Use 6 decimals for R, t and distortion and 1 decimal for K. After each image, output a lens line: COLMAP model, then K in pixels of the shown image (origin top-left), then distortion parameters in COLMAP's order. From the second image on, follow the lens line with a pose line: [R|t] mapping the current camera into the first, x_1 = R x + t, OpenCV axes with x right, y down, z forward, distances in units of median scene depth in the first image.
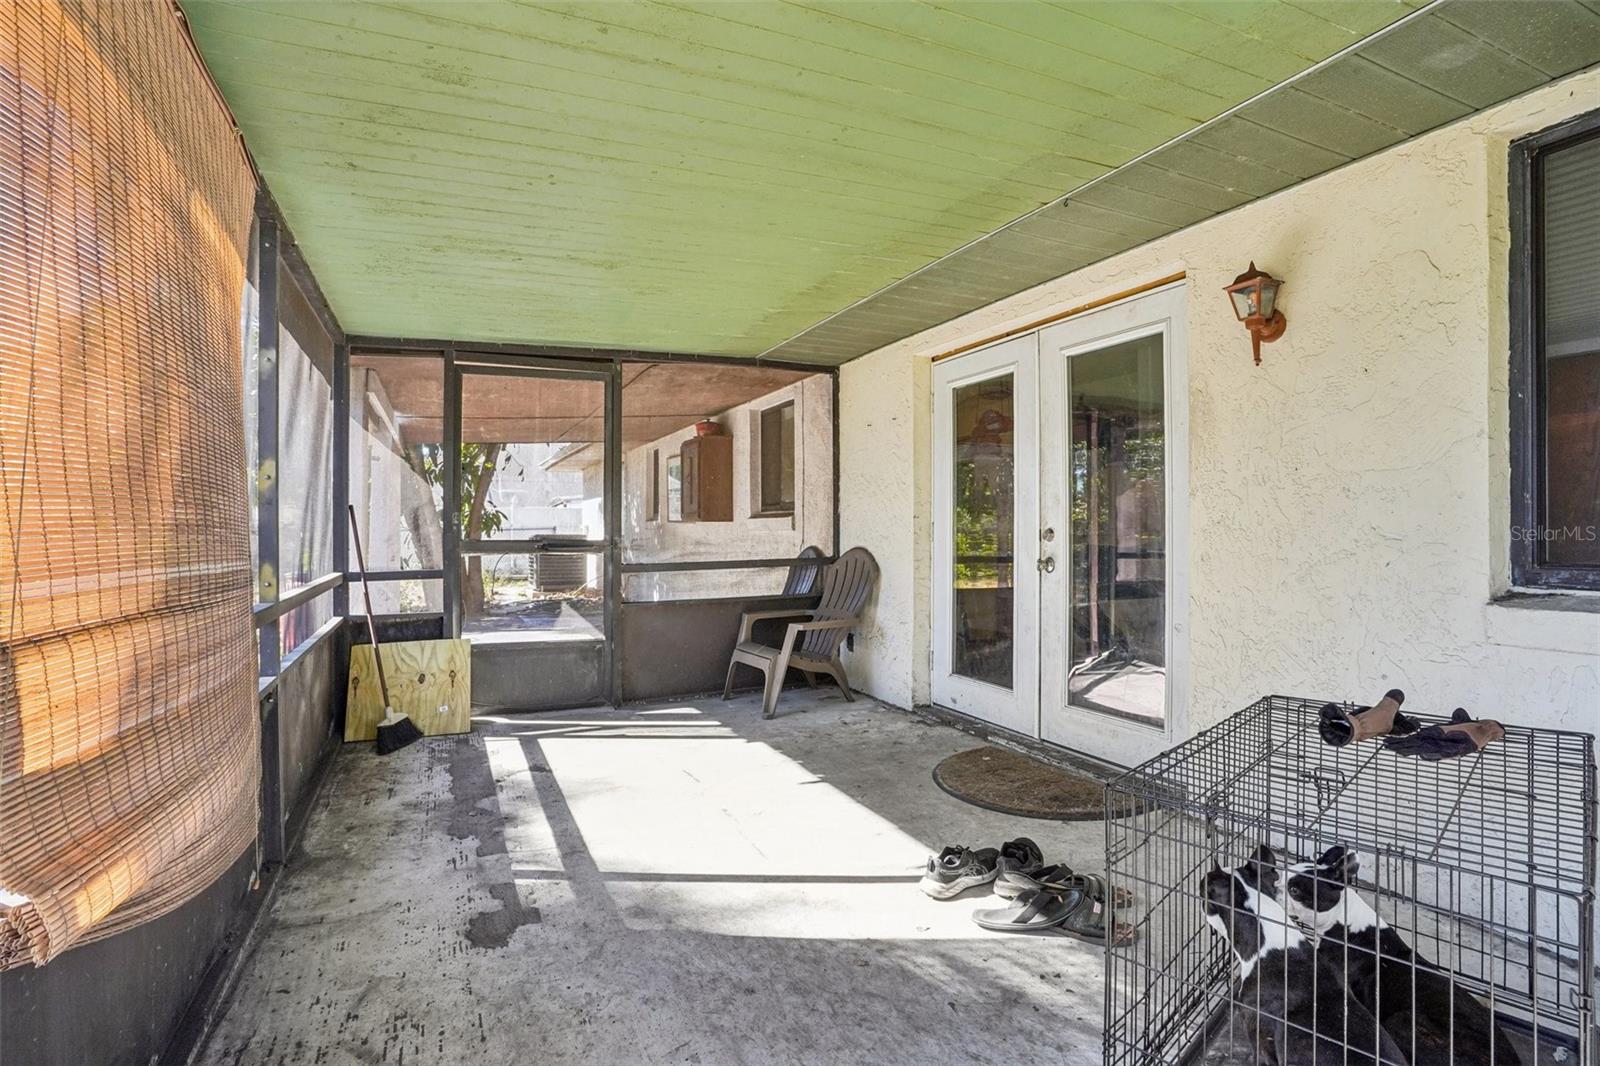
lens RADIAL K [[787.9, 0, 798.0], [0, 787.9, 526.9], [0, 0, 1]] dist [-0.059091, 0.024505]
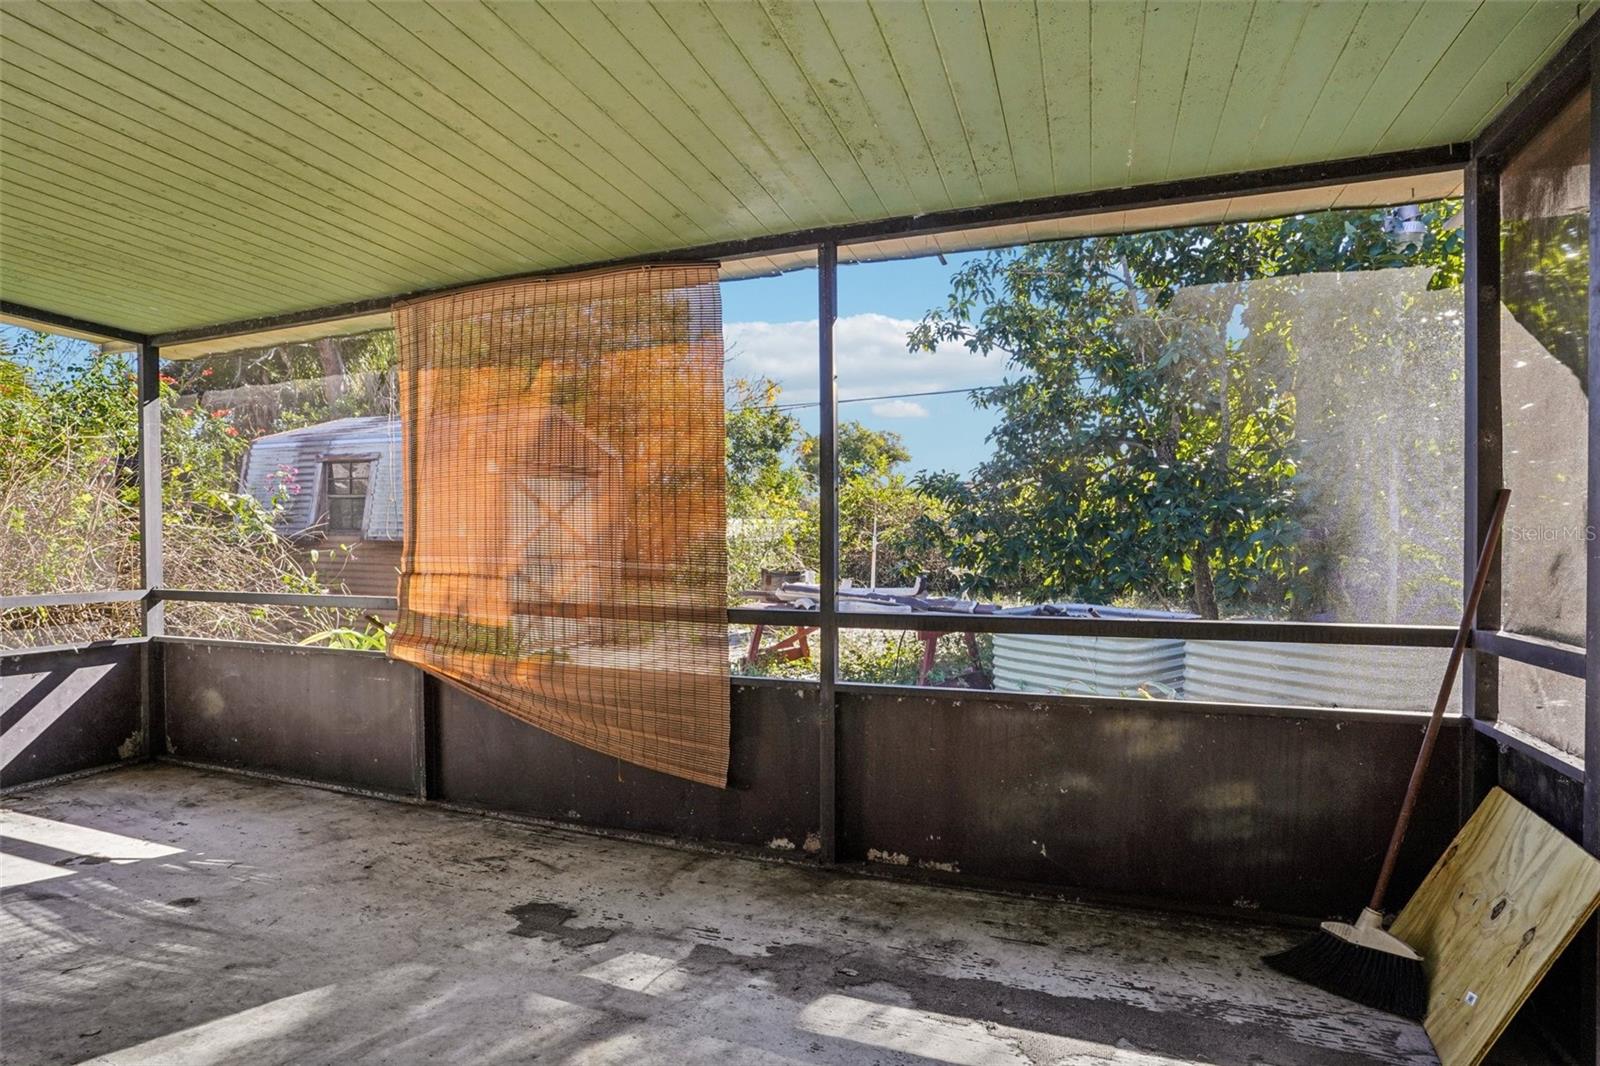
lens RADIAL K [[787.9, 0, 801.4], [0, 787.9, 543.2], [0, 0, 1]] dist [-0.059091, 0.024505]
pose [[-0.710096, 0.005638, -0.704082, 0.077564], [0.005524, 0.999982, 0.002435, 0.002881], [0.704083, -0.002160, -0.710114, 1.528179]]
